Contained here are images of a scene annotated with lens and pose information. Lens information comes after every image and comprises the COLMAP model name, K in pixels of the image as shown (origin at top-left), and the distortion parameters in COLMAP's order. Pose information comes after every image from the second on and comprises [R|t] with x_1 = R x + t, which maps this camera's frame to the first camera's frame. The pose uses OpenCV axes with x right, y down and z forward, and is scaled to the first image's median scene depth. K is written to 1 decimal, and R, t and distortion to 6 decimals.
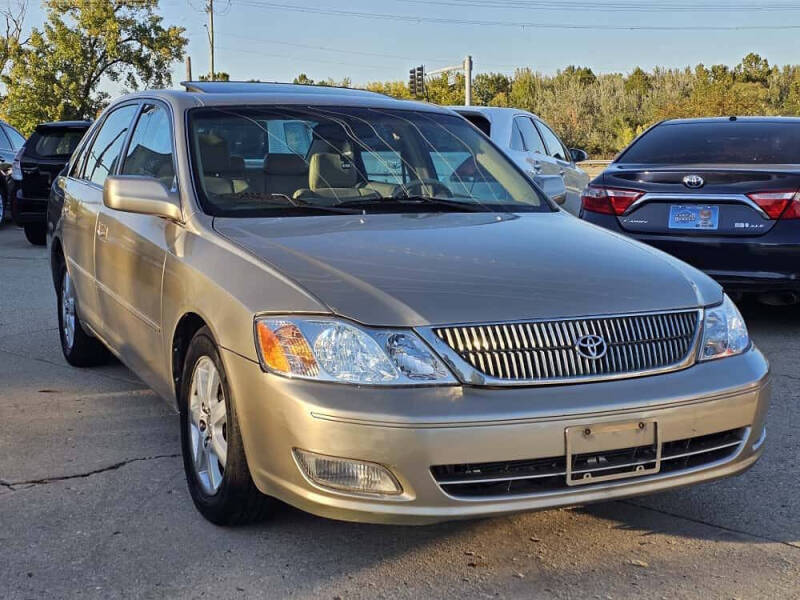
lens RADIAL K [[1079.2, 0, 400.0], [0, 1079.2, 300.0], [0, 0, 1]] dist [0.191354, -0.451724]
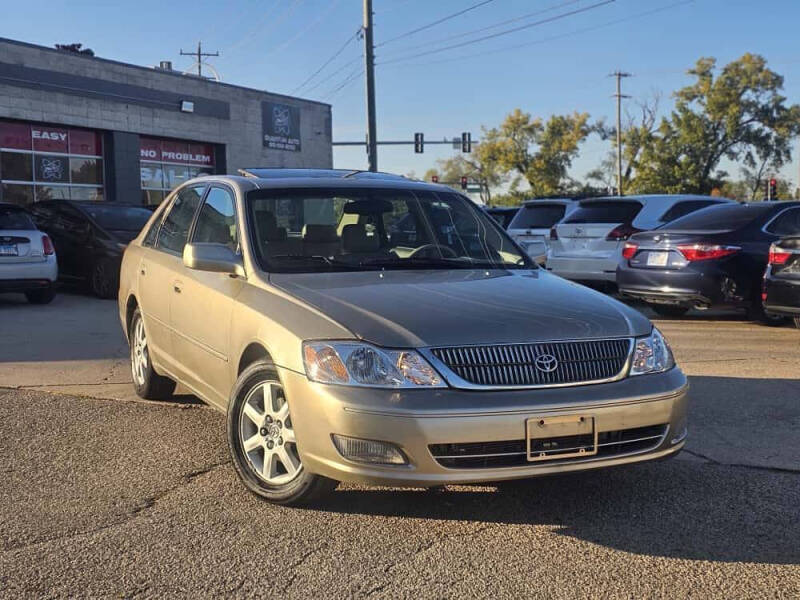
lens RADIAL K [[1080.5, 0, 406.5], [0, 1080.5, 299.5], [0, 0, 1]] dist [0.188446, -0.439418]
pose [[0.999798, -0.005180, -0.019435, 0.025625], [0.003951, 0.998021, -0.062755, 0.048281], [0.019722, 0.062666, 0.997840, -0.384336]]
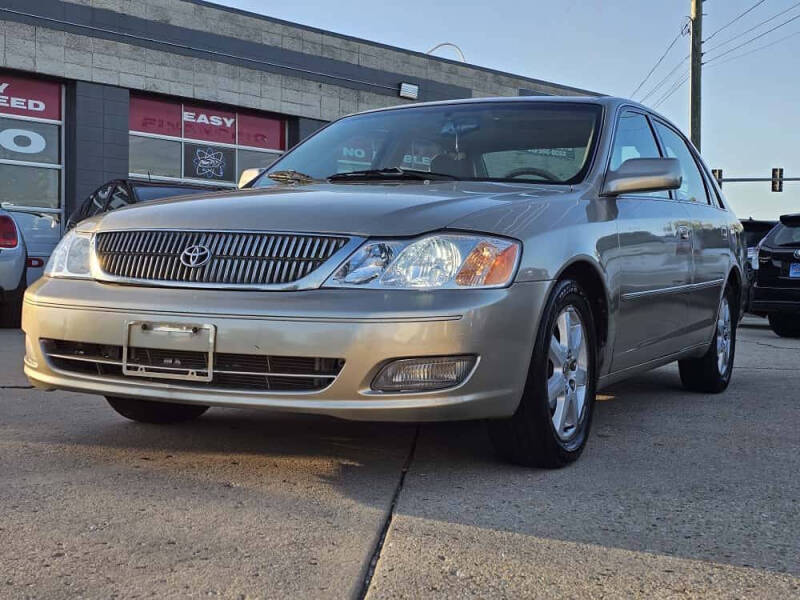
lens RADIAL K [[1086.8, 0, 389.8], [0, 1086.8, 299.7], [0, 0, 1]] dist [0.180582, -0.436882]
pose [[0.936760, 0.025769, -0.349022, 0.354086], [-0.065907, 0.992431, -0.103617, -0.077628], [0.343711, 0.120067, 0.931368, 2.012614]]
